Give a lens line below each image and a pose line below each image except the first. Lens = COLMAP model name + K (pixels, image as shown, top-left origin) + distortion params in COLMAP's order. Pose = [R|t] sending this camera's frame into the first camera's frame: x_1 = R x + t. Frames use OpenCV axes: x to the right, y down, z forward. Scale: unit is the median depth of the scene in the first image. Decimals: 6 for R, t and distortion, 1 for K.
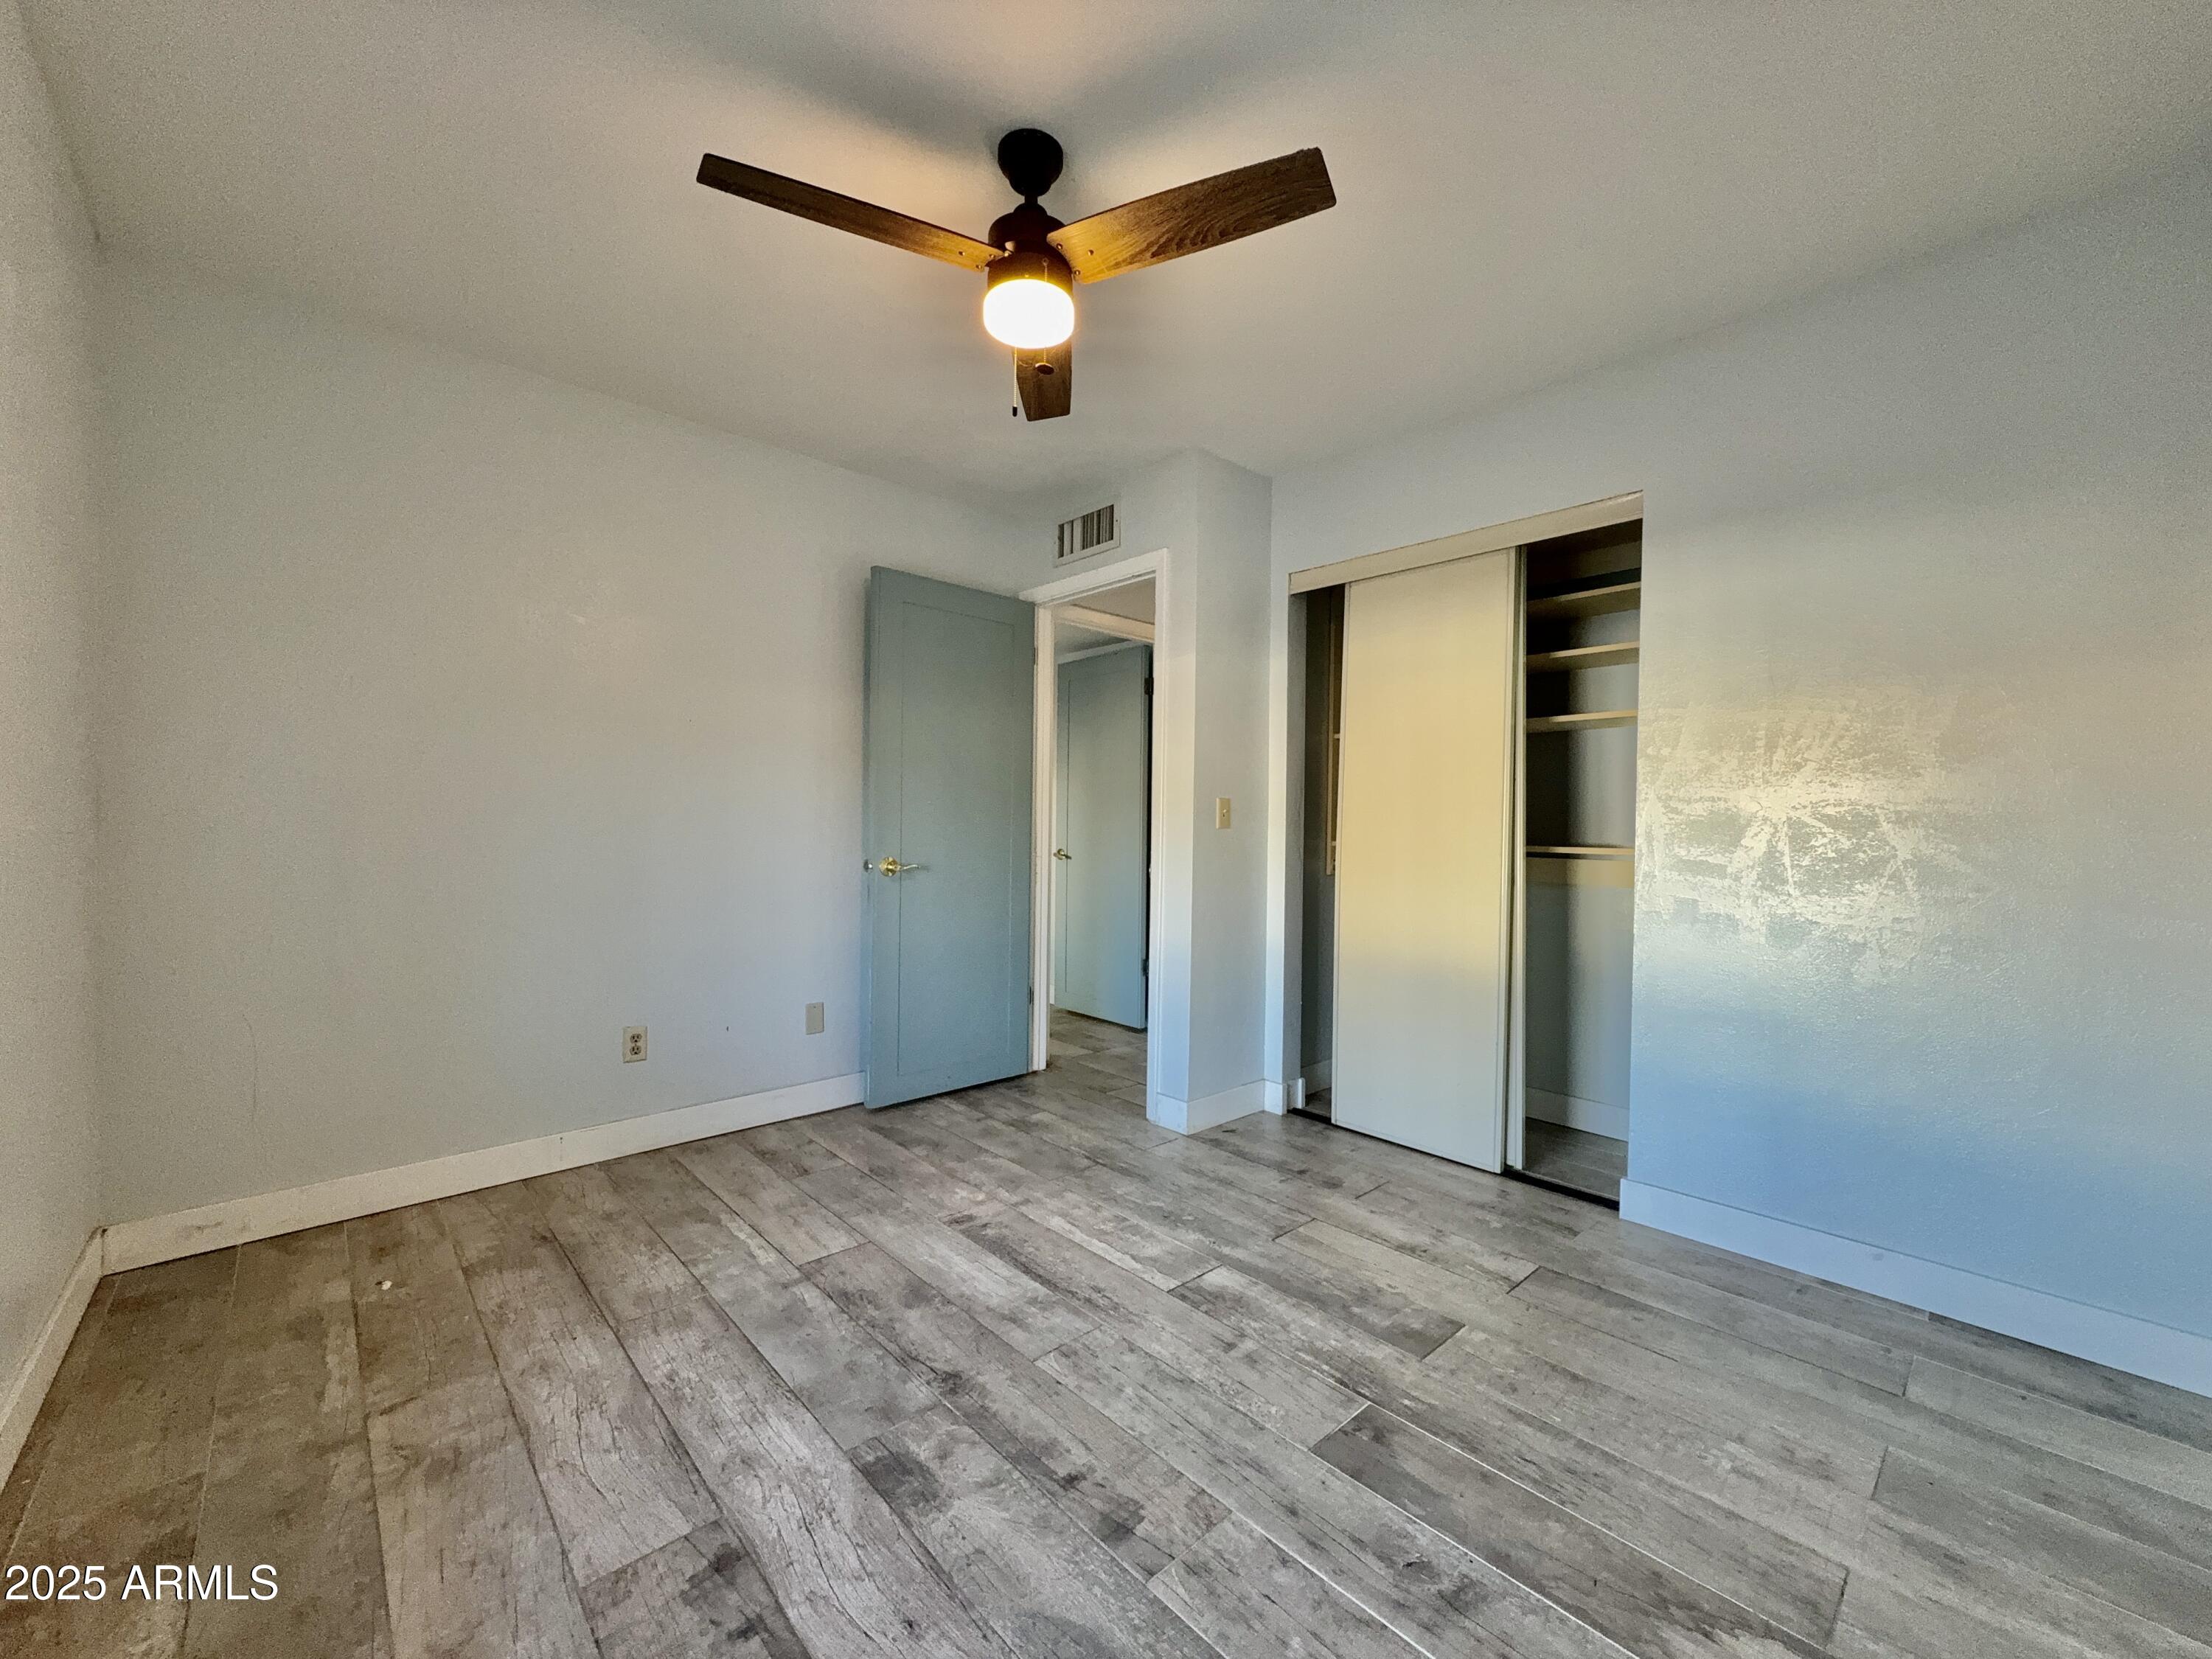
lens RADIAL K [[883.3, 0, 1106.0], [0, 883.3, 829.5], [0, 0, 1]] dist [-0.001846, 0.001488]
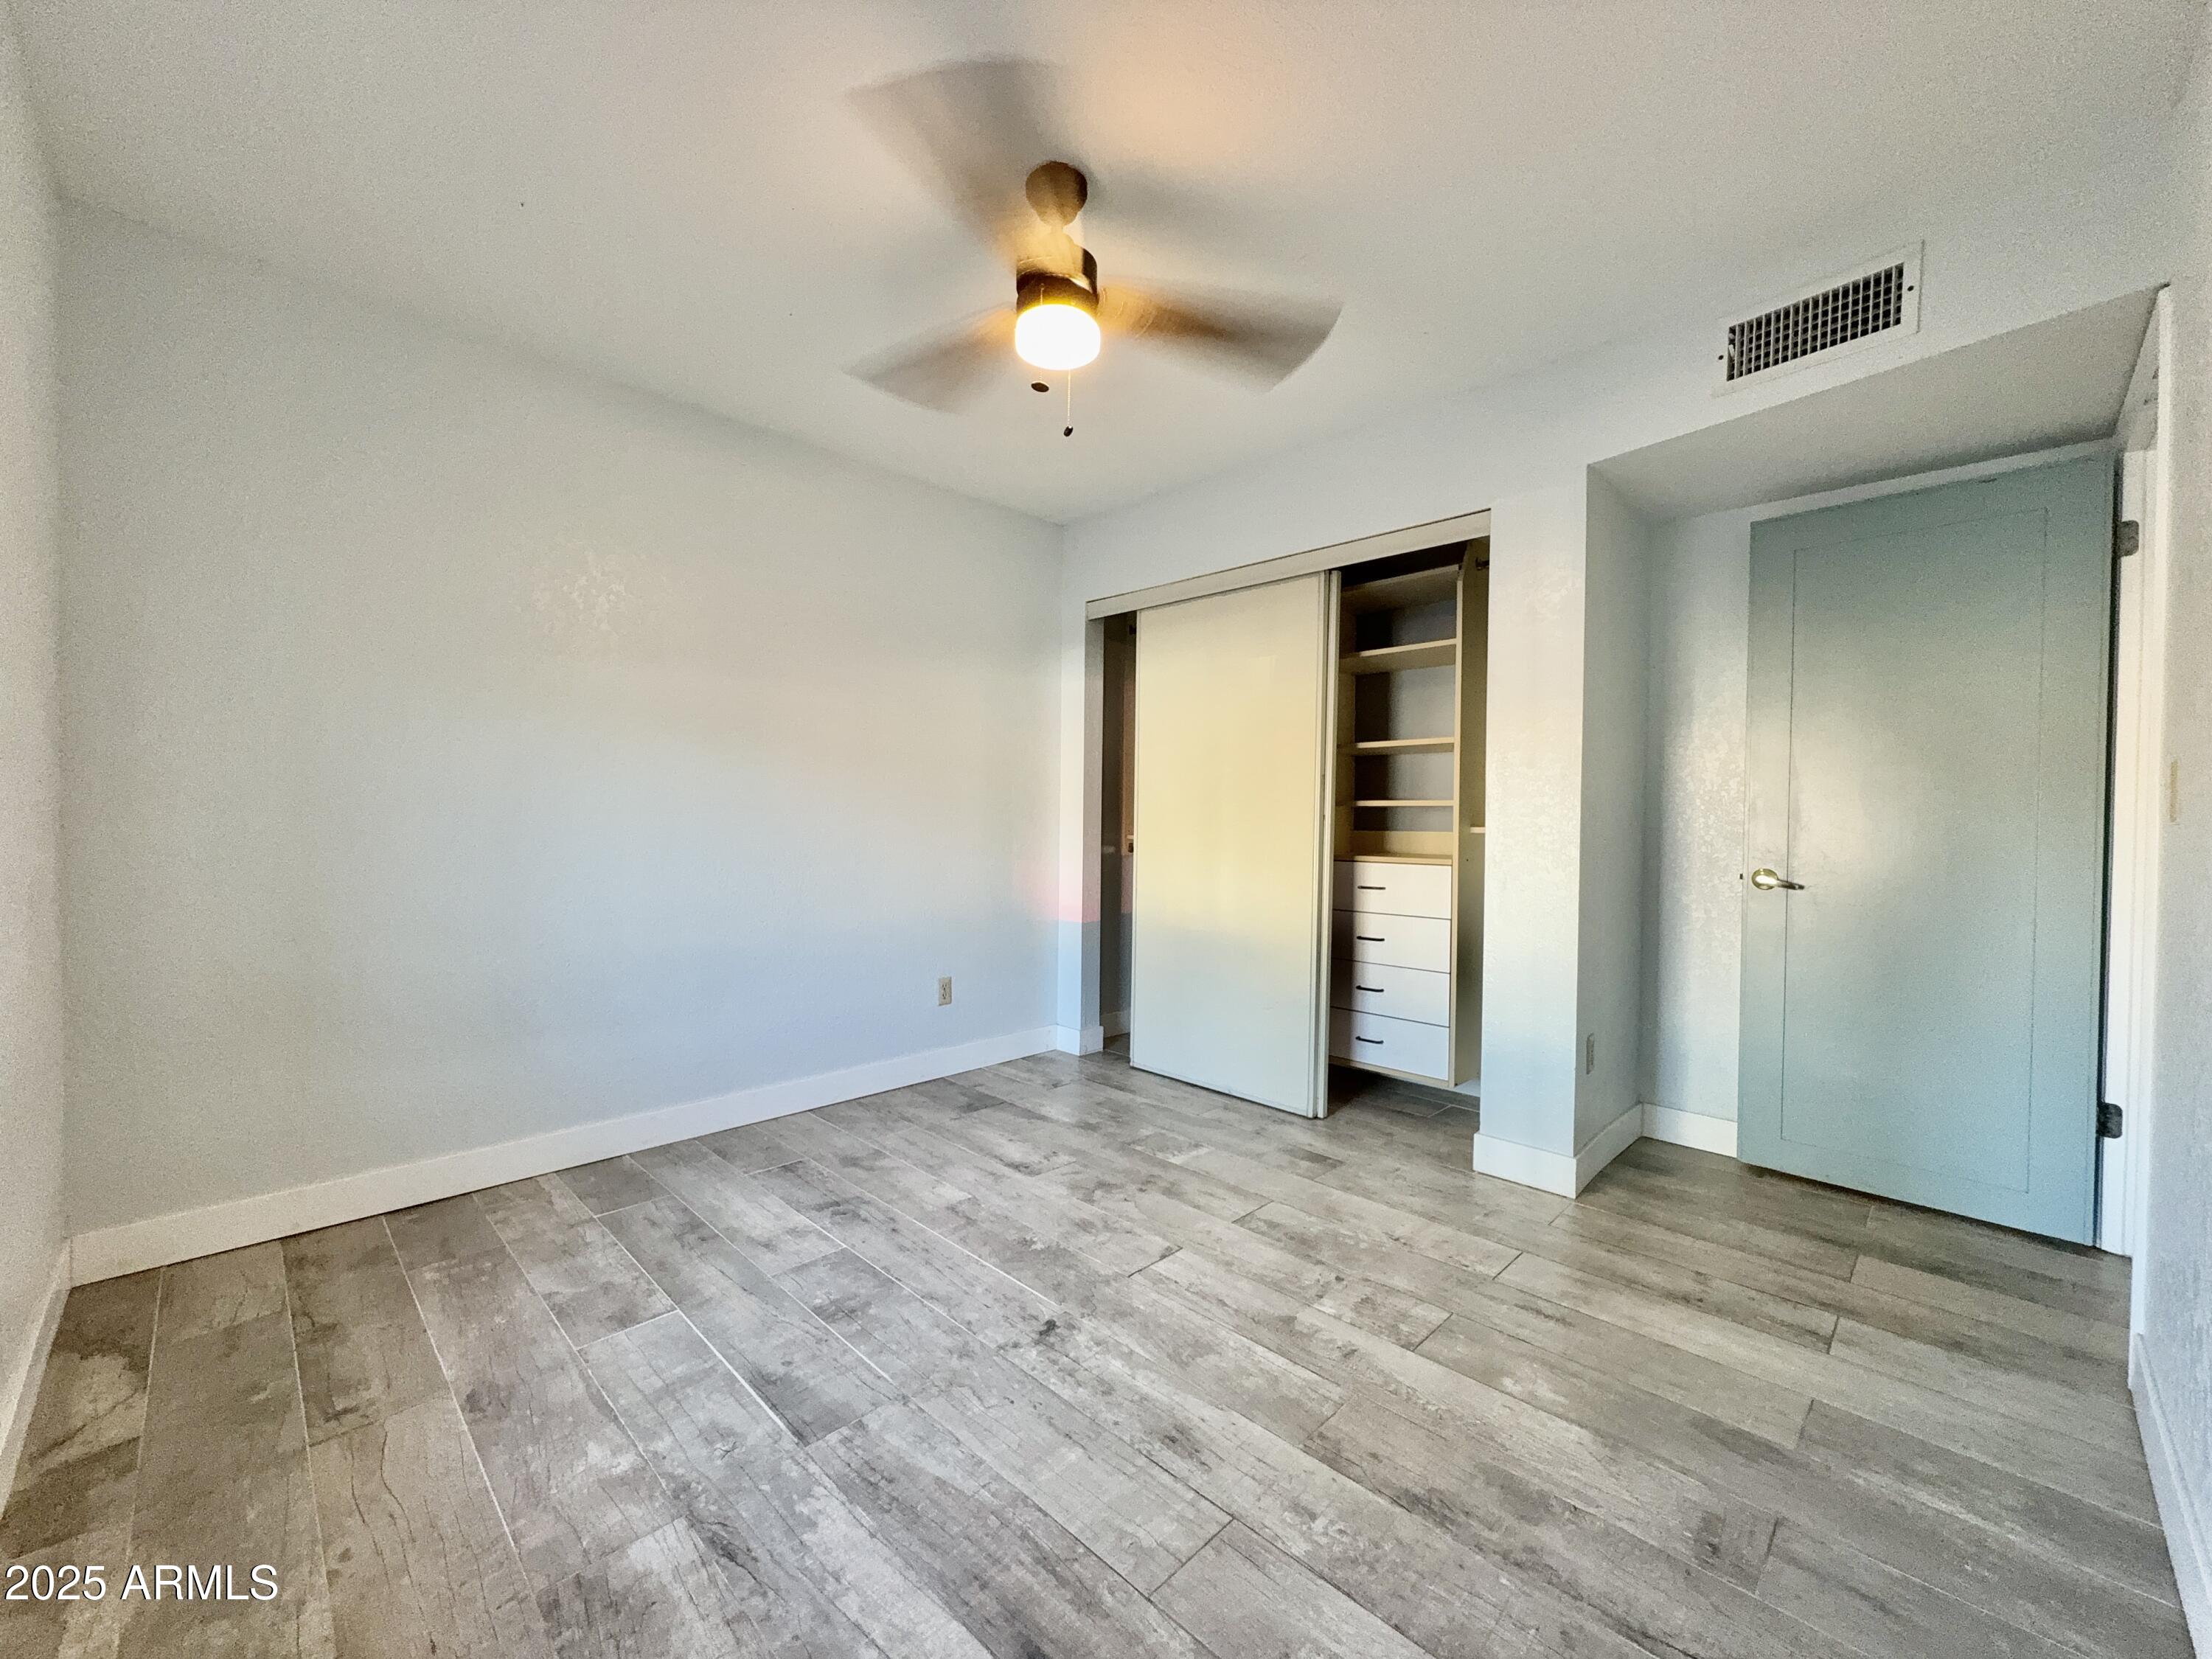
lens RADIAL K [[885.7, 0, 1106.0], [0, 885.7, 829.5], [0, 0, 1]] dist [-0.001453, 0.000263]
pose [[0.999845, -0.007442, 0.015957, 0.203937], [0.007418, 0.999971, 0.001520, 0.014836], [-0.015968, -0.001401, 0.999872, -0.188568]]
